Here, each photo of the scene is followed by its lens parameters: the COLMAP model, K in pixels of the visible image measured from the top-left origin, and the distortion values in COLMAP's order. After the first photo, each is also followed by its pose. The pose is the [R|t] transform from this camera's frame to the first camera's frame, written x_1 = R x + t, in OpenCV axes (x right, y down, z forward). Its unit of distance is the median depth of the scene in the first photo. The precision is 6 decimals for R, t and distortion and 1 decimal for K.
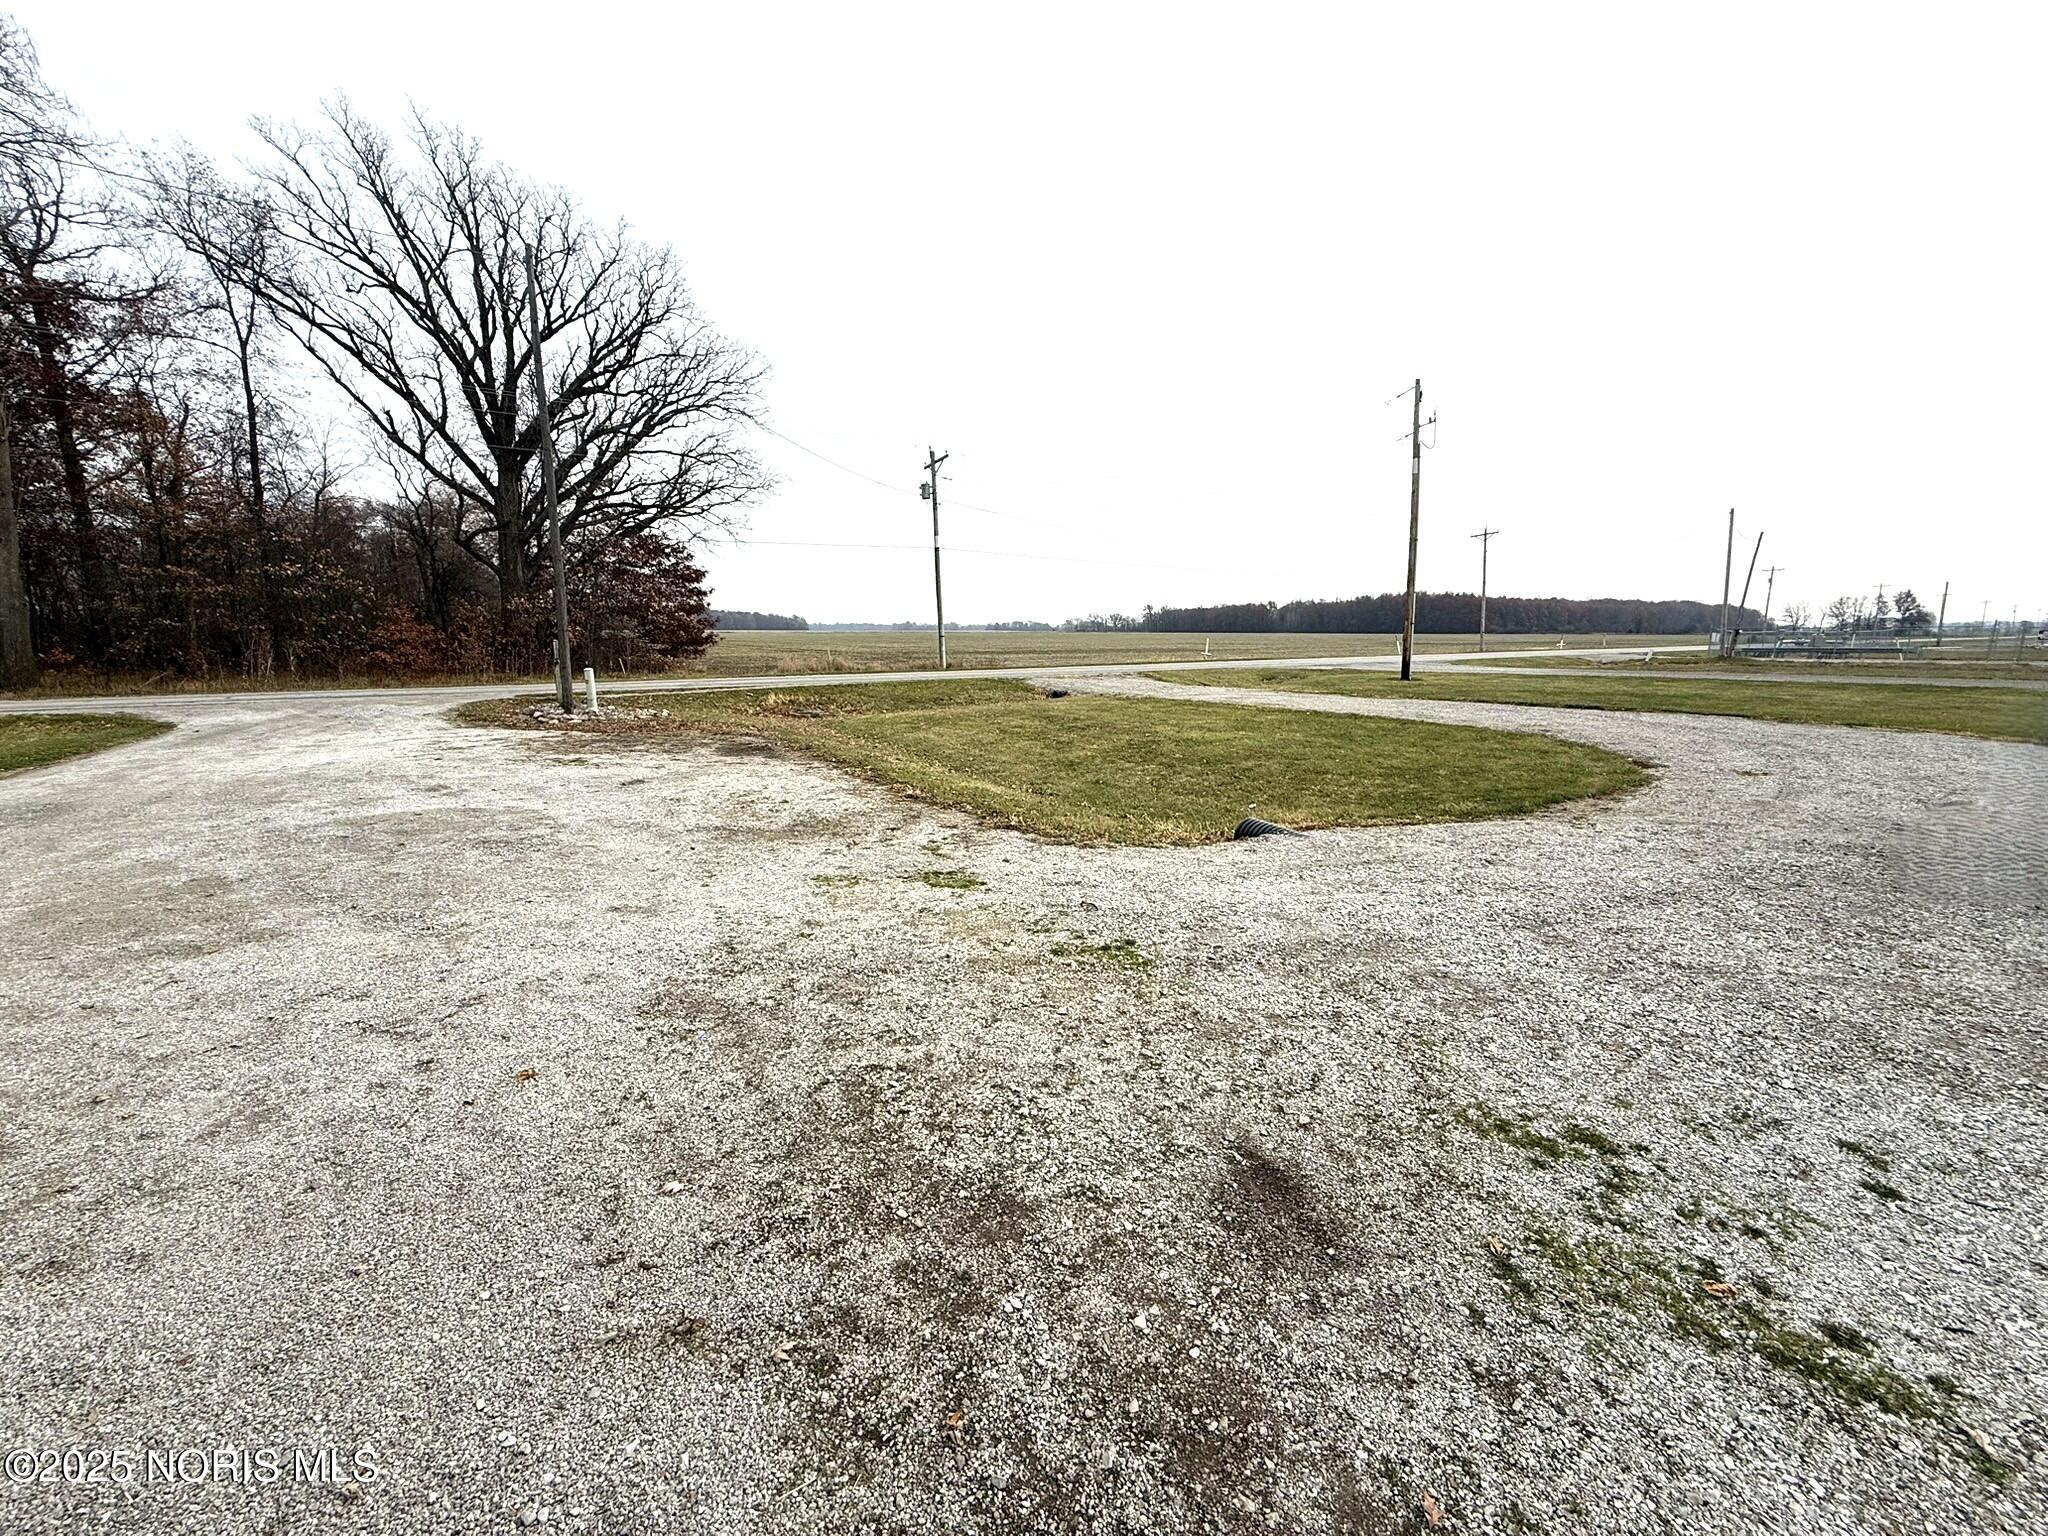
lens RADIAL K [[842.6, 0, 1024.0], [0, 842.6, 768.0], [0, 0, 1]] dist [-0.001730, -0.000352]
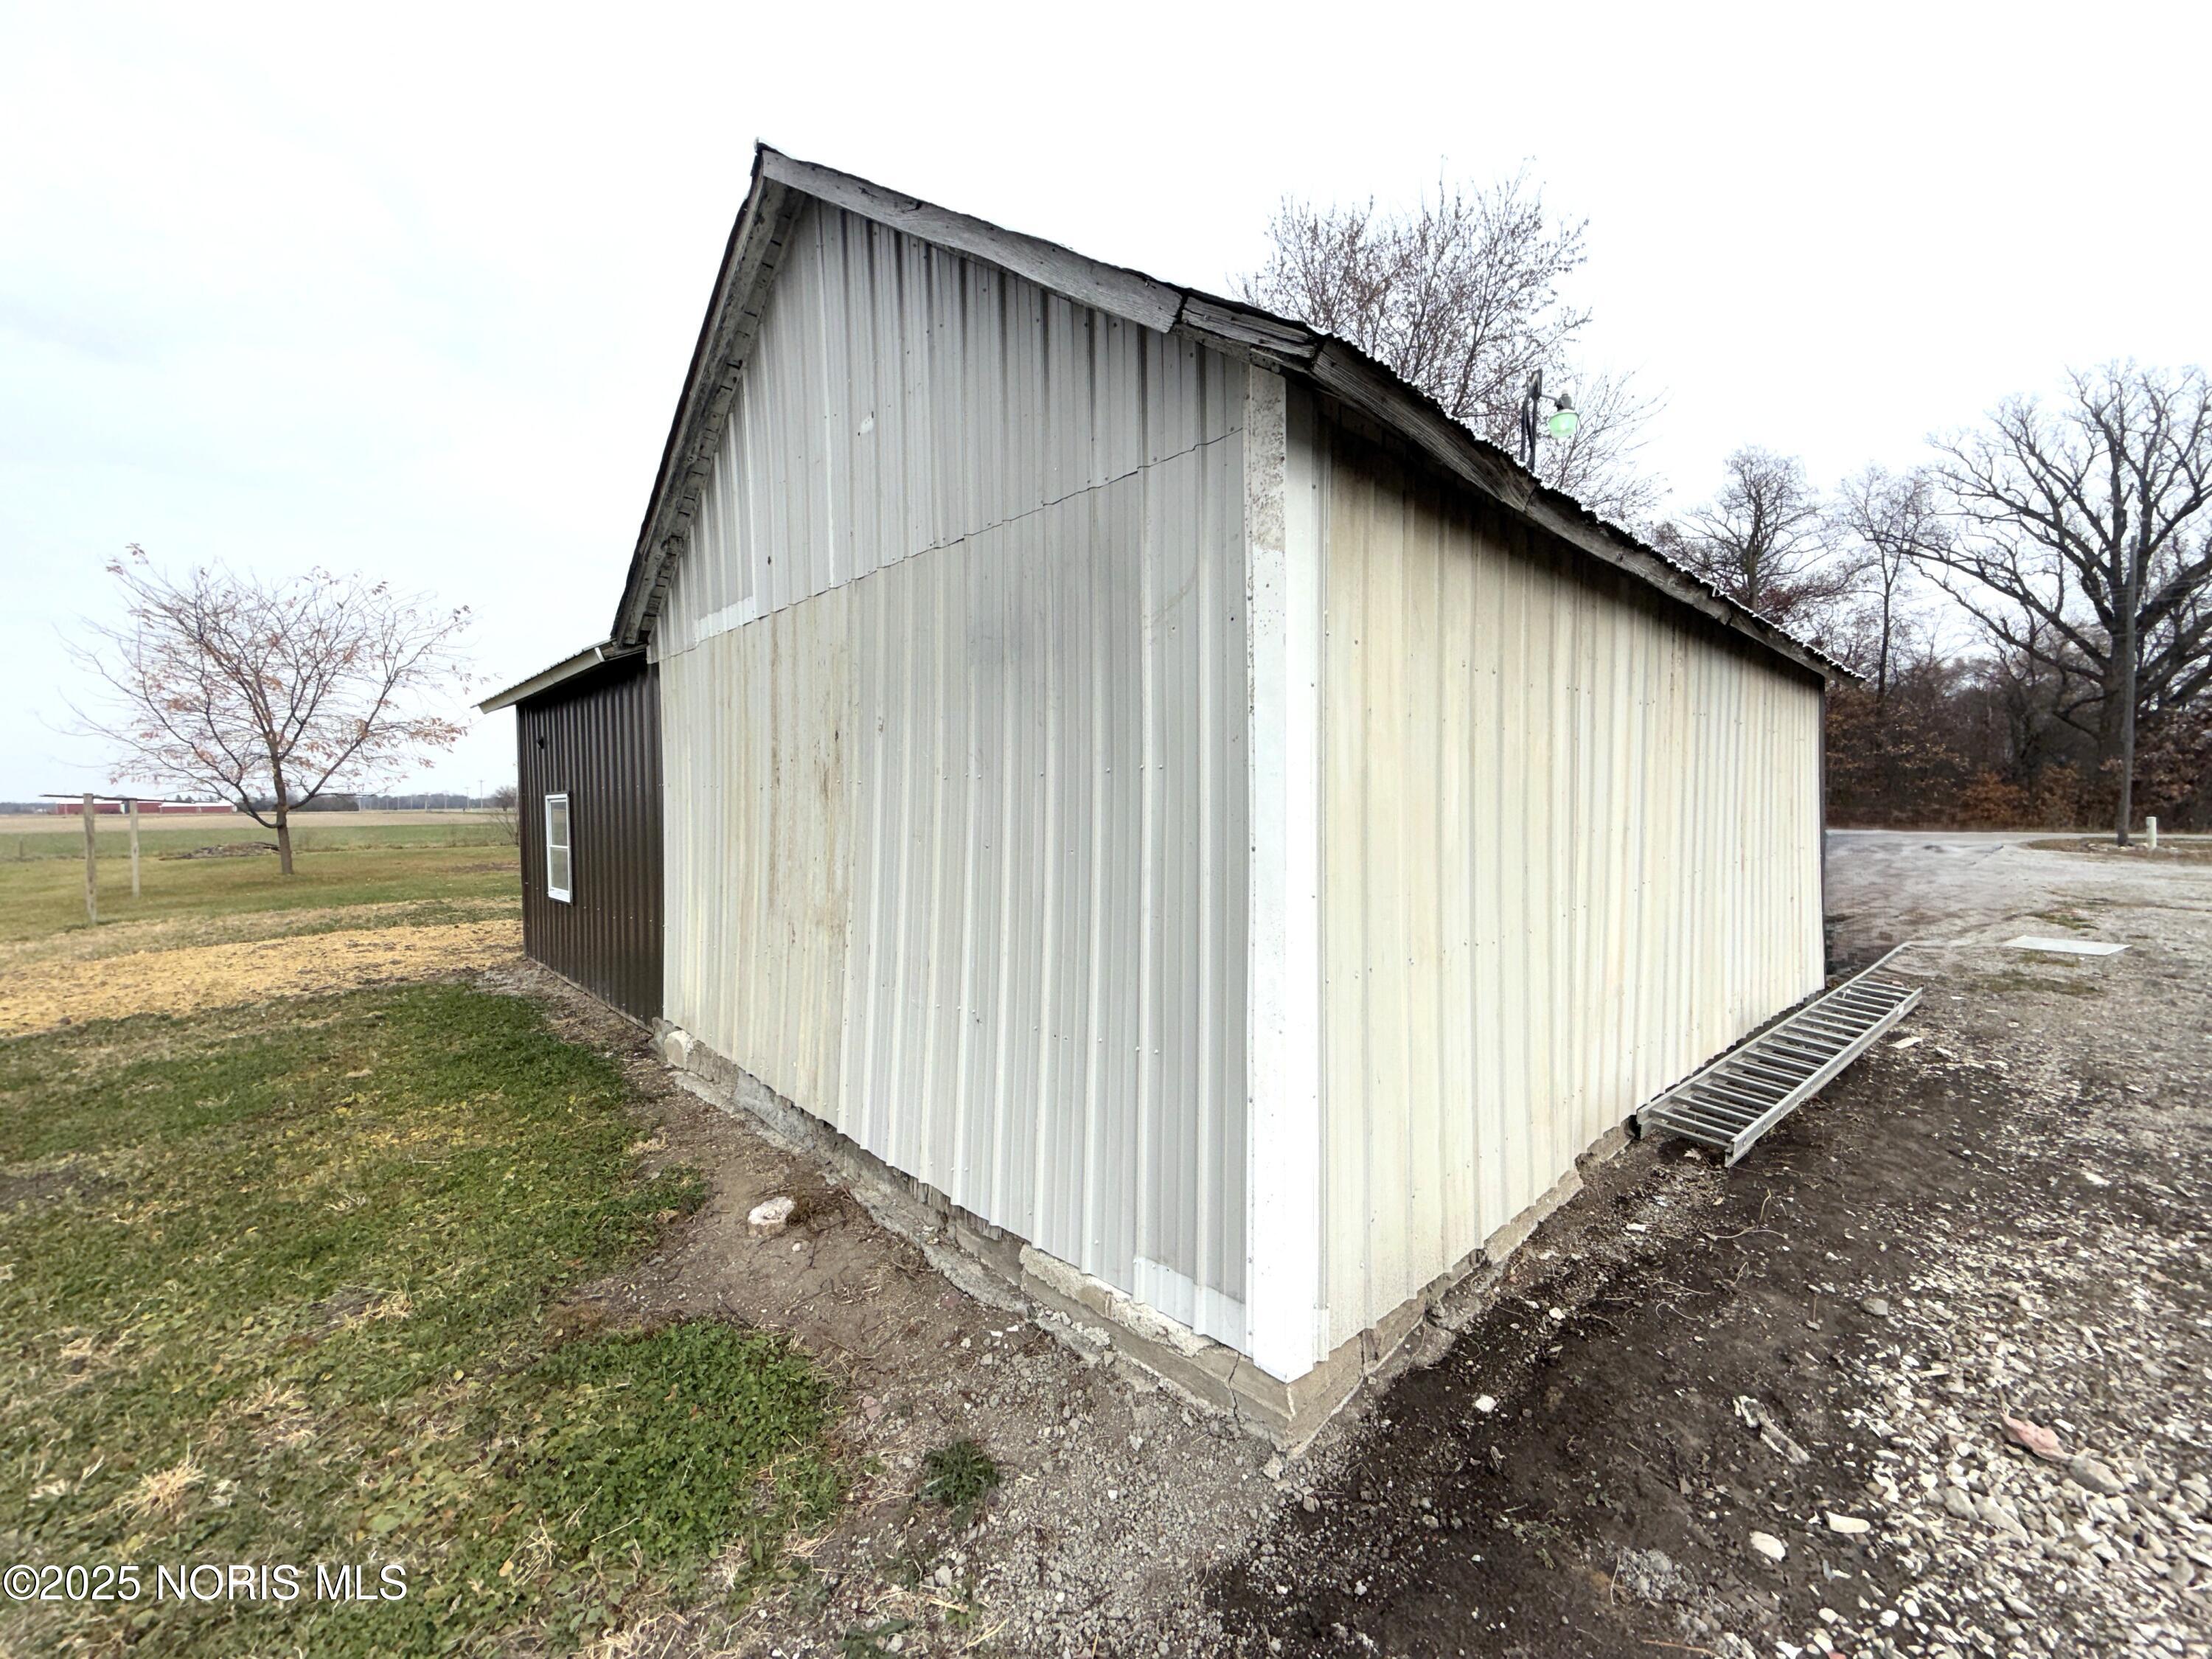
lens RADIAL K [[885.2, 0, 1106.0], [0, 885.2, 829.5], [0, 0, 1]] dist [0.001411, -0.000049]
pose [[0.167939, 0.039616, -0.985001, 0.307733], [-0.148255, 0.988843, 0.014494, 0.062007], [0.974585, 0.143598, 0.171938, -0.448342]]
